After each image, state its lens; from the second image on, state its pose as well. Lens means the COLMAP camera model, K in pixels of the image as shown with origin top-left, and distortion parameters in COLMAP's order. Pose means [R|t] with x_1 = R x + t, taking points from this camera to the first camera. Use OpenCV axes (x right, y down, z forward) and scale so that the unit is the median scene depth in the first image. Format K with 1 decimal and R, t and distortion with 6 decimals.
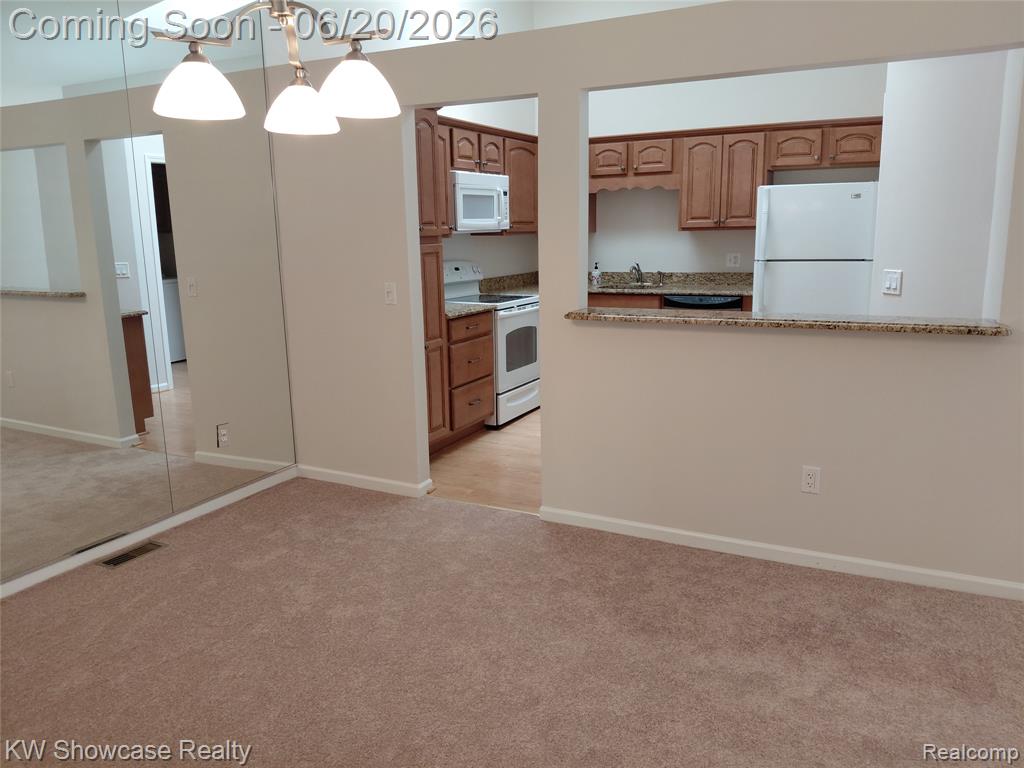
lens RADIAL K [[767.5, 0, 512.0], [0, 767.5, 384.0], [0, 0, 1]] dist [0.081306, -0.002009]
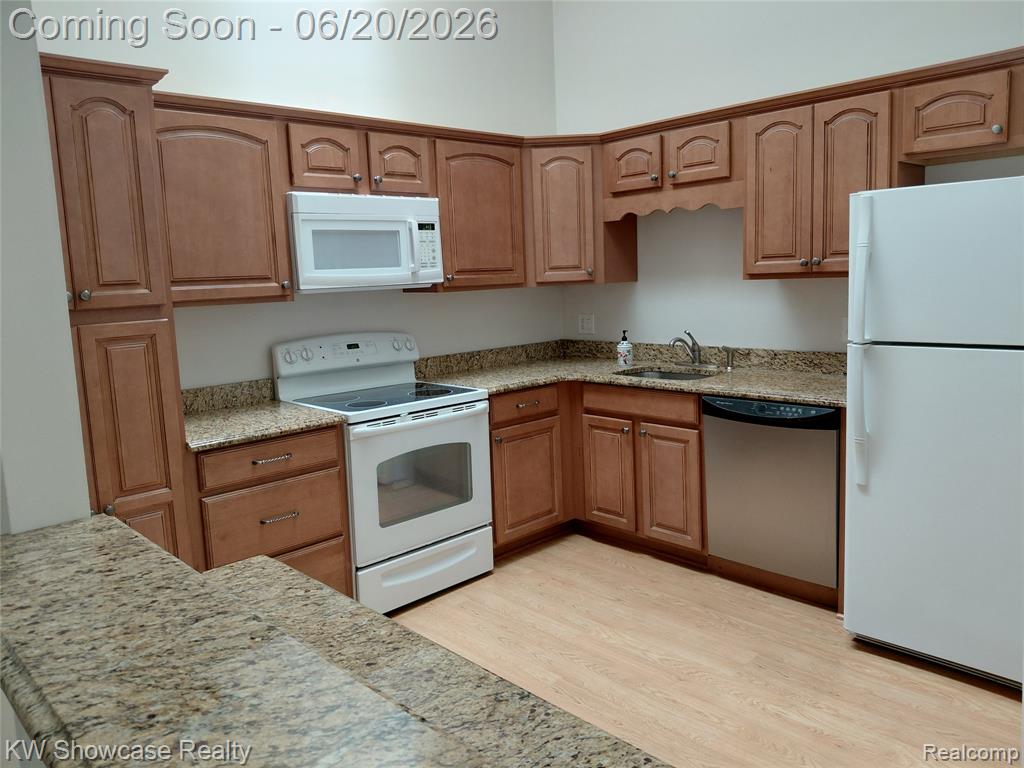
lens RADIAL K [[768.5, 0, 513.4], [0, 768.5, 365.6], [0, 0, 1]] dist [0.092505, -0.099698]
pose [[0.944522, 0.019212, -0.327886, 0.258194], [-0.041901, 0.997179, -0.062273, -0.098367], [0.325765, 0.072557, 0.942663, 0.440269]]
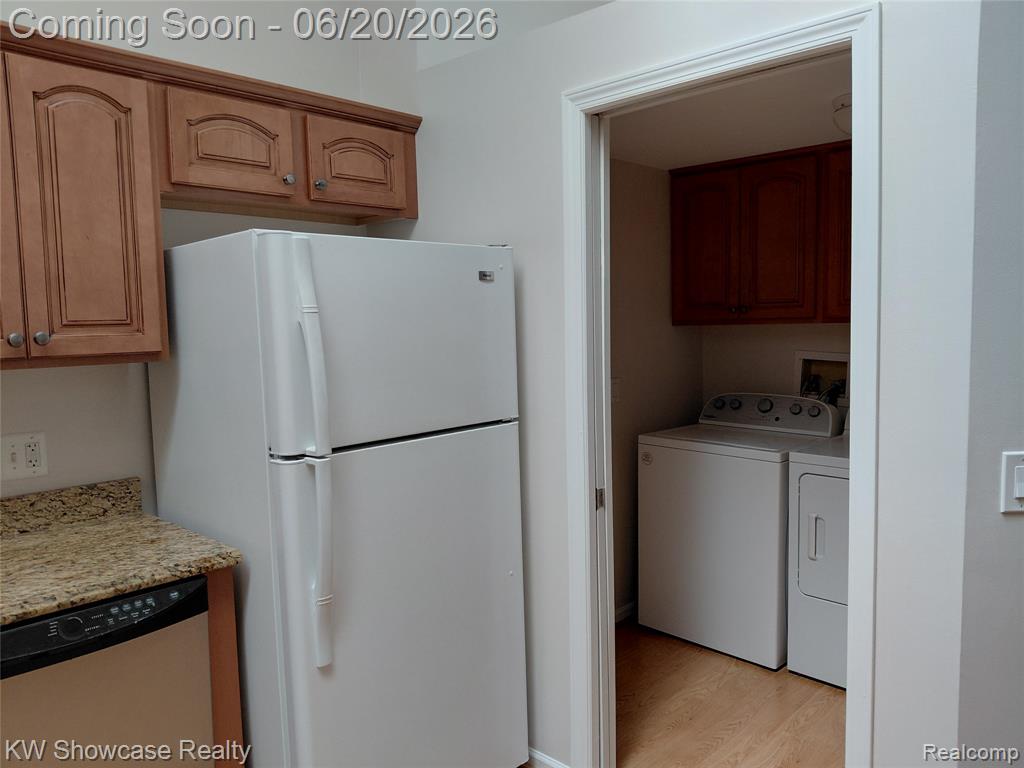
lens RADIAL K [[782.4, 0, 489.6], [0, 782.4, 382.0], [0, 0, 1]] dist [-0.002299, -0.000575]
pose [[0.299214, -0.068669, 0.951712, 0.037672], [0.210767, 0.977527, 0.004268, -0.162740], [-0.930617, 0.199312, 0.306963, 0.770065]]
